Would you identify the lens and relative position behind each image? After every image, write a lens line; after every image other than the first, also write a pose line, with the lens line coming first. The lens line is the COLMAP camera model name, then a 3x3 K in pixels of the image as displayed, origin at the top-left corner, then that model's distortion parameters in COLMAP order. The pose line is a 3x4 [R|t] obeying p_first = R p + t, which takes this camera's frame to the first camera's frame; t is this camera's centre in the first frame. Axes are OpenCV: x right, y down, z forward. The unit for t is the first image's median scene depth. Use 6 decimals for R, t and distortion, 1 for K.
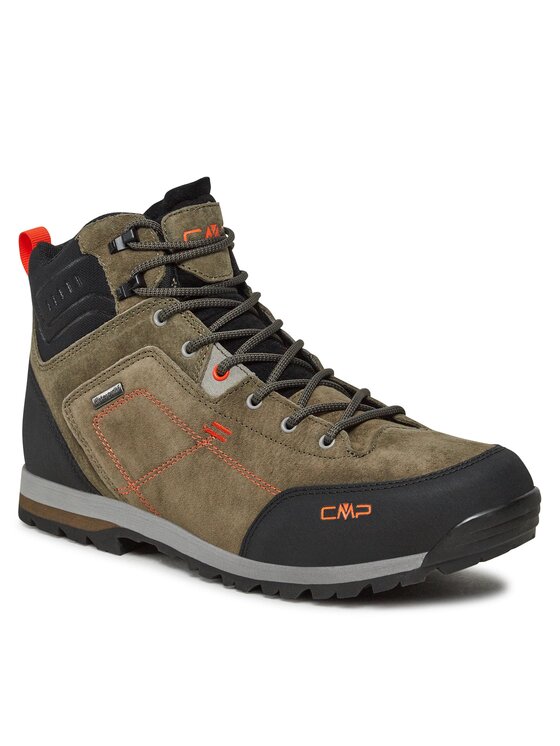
lens RADIAL K [[2457.4, 0, 279.4], [0, 2457.4, 373.0], [0, 0, 1]] dist [-0.475675, 0.000000]
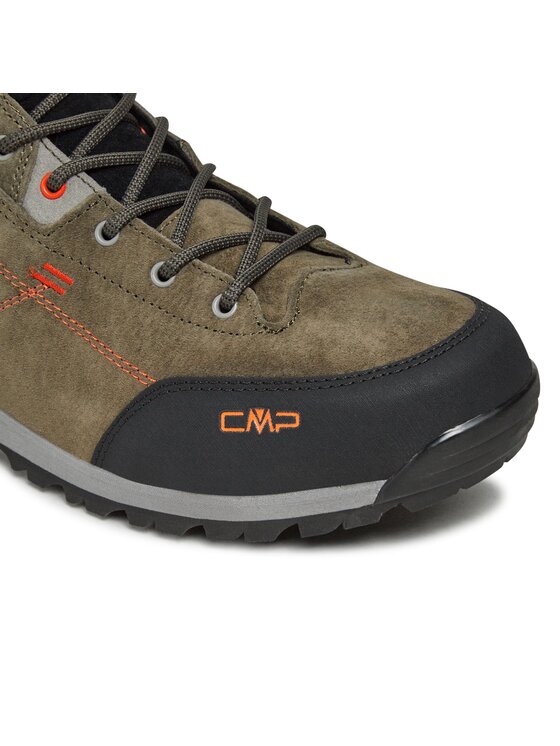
lens RADIAL K [[2187.3, 0, 280.5], [0, 2187.3, 373.0], [0, 0, 1]] dist [-0.115215, 0.000000]
pose [[0.990873, -0.033507, 0.130570, -0.041858], [0.000688, 0.969860, 0.243661, -0.095037], [-0.134799, -0.241347, 0.961031, 0.420237]]
